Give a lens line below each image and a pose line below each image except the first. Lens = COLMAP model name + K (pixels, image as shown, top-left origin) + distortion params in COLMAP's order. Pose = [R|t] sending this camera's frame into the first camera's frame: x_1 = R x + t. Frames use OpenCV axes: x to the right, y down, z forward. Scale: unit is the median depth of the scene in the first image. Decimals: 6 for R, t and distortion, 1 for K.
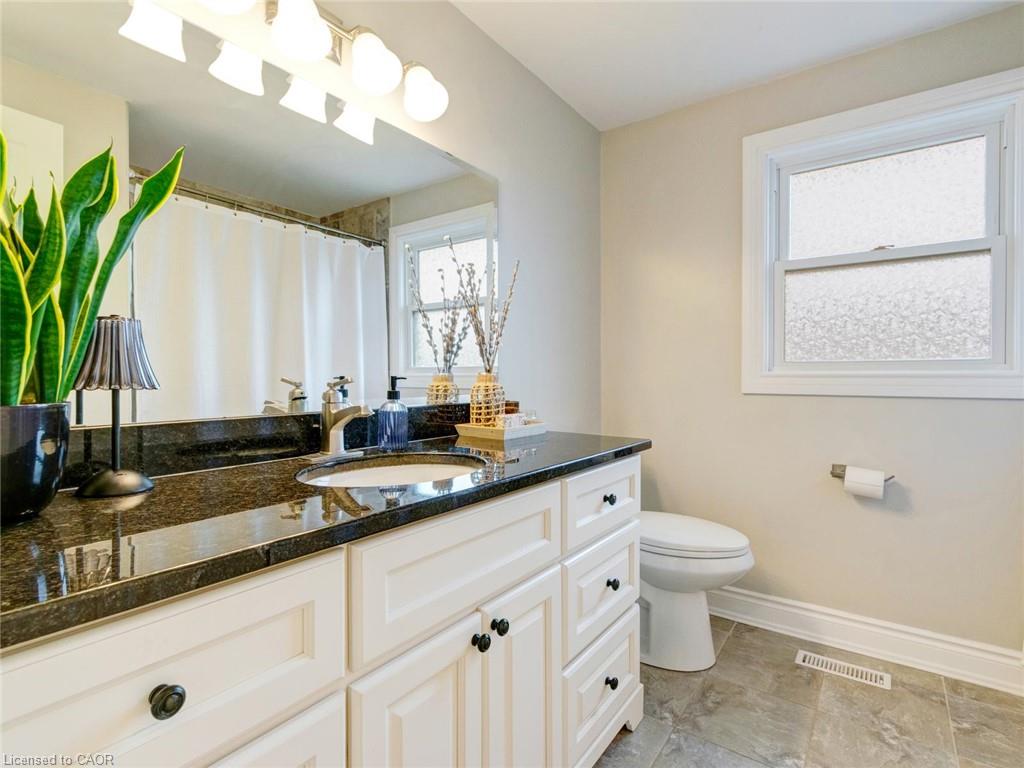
lens RADIAL K [[510.7, 0, 514.1], [0, 510.7, 379.8], [0, 0, 1]] dist [0.001616, -0.001469]
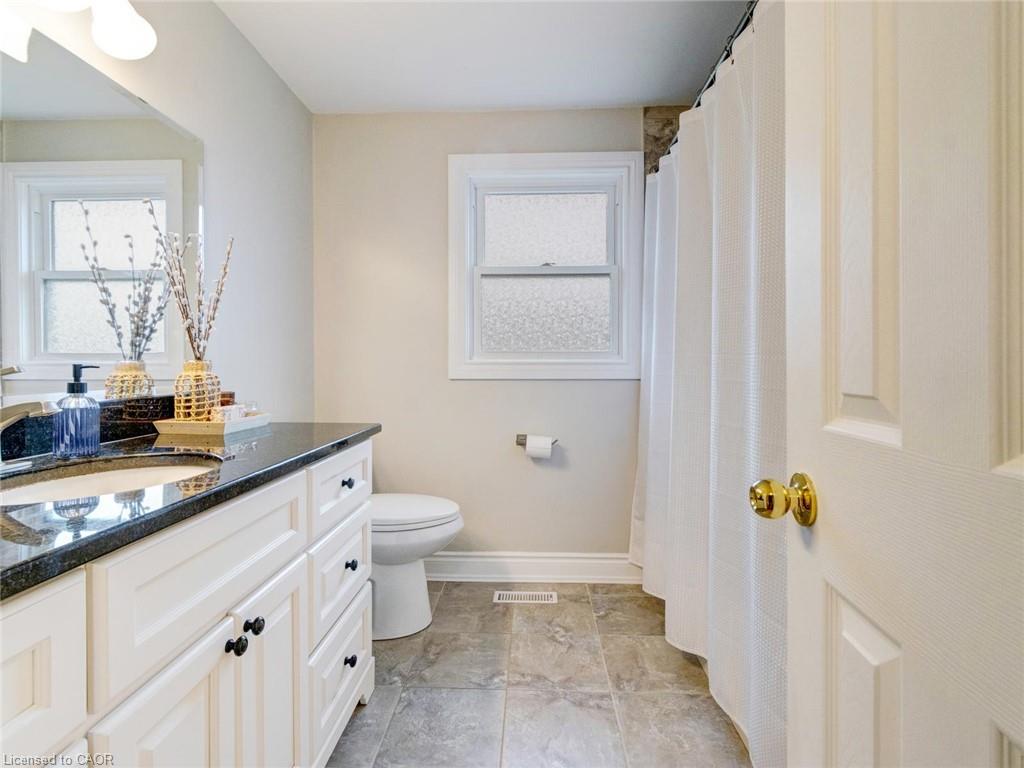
lens RADIAL K [[515.0, 0, 511.2], [0, 515.0, 365.6], [0, 0, 1]] dist [0.000745, -0.000660]
pose [[0.833603, -0.003345, 0.552355, -0.092569], [0.006064, 0.999977, -0.003096, 0.001486], [-0.552331, 0.005930, 0.833604, -0.041182]]
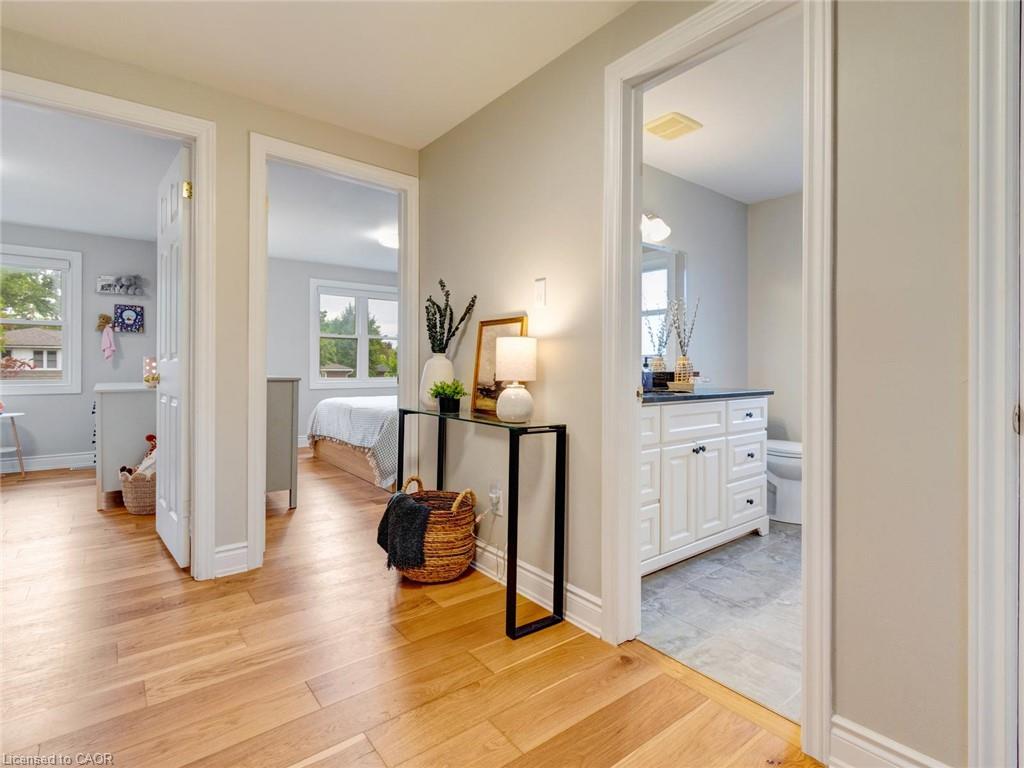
lens RADIAL K [[515.0, 0, 511.2], [0, 515.0, 365.6], [0, 0, 1]] dist [0.000745, -0.000660]
pose [[0.962613, 0.004706, -0.270838, -0.156041], [-0.007163, 0.999942, -0.008083, 0.043686], [0.270784, 0.009720, 0.962591, -1.110272]]
